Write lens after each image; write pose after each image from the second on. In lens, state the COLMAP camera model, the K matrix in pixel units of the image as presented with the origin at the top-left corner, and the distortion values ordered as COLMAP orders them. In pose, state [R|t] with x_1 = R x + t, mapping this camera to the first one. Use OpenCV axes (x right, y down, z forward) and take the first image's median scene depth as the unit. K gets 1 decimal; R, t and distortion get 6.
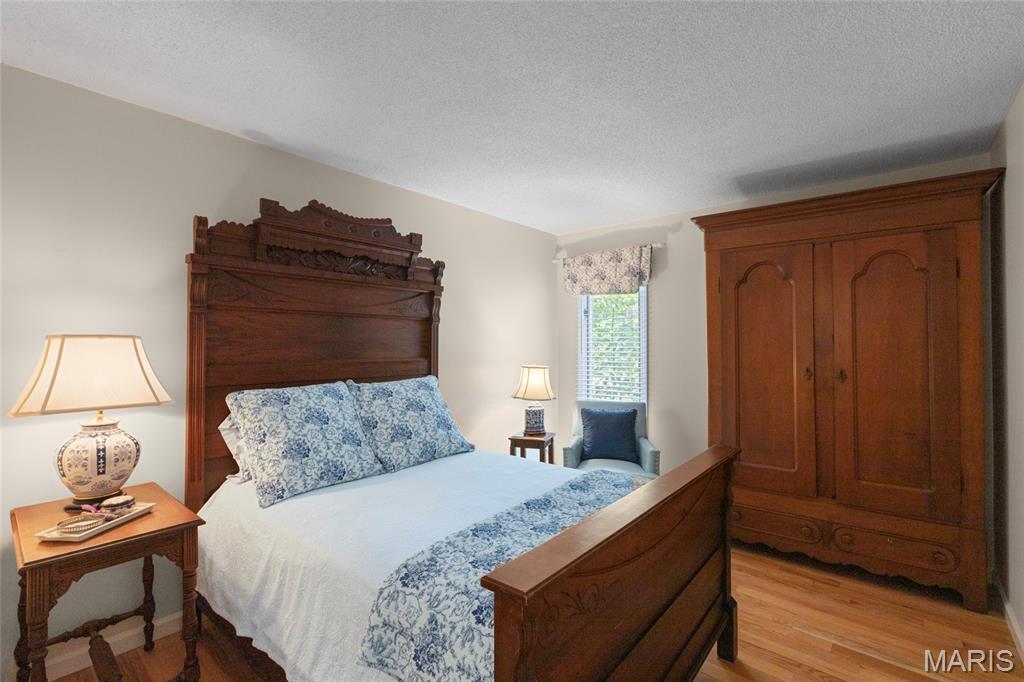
lens RADIAL K [[452.0, 0, 510.8], [0, 452.0, 338.6], [0, 0, 1]] dist [-0.002586, -0.000398]
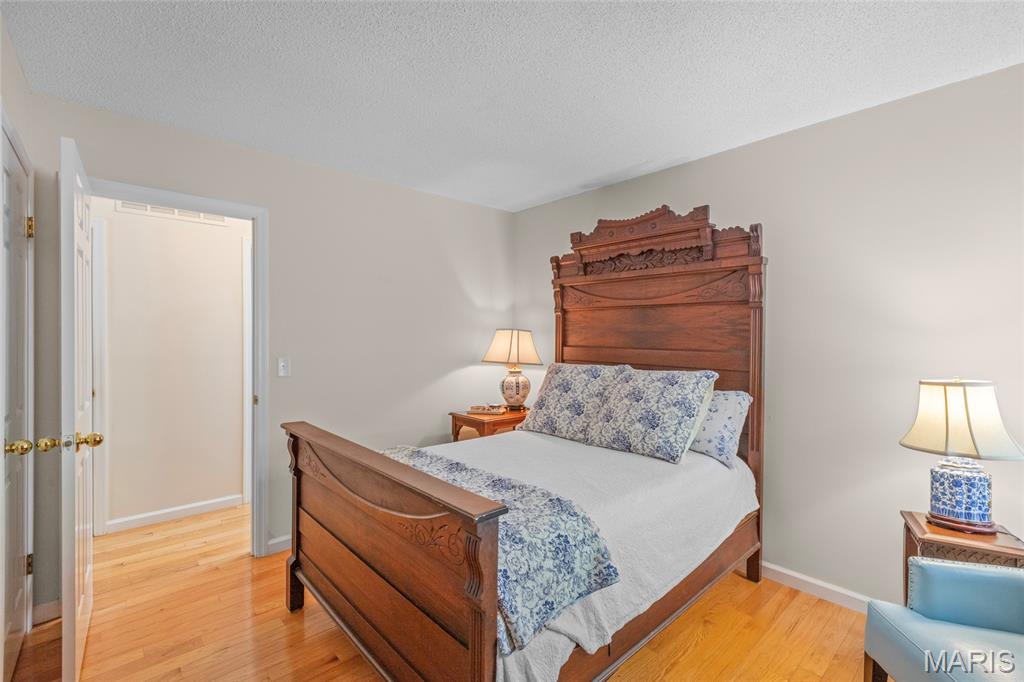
lens RADIAL K [[452.0, 0, 510.8], [0, 452.0, 339.0], [0, 0, 1]] dist [-0.002586, -0.000398]
pose [[-0.127160, 0.011335, -0.991817, 0.847547], [0.004792, 0.999930, 0.010813, 0.013216], [0.991871, -0.003378, -0.127205, 0.900700]]
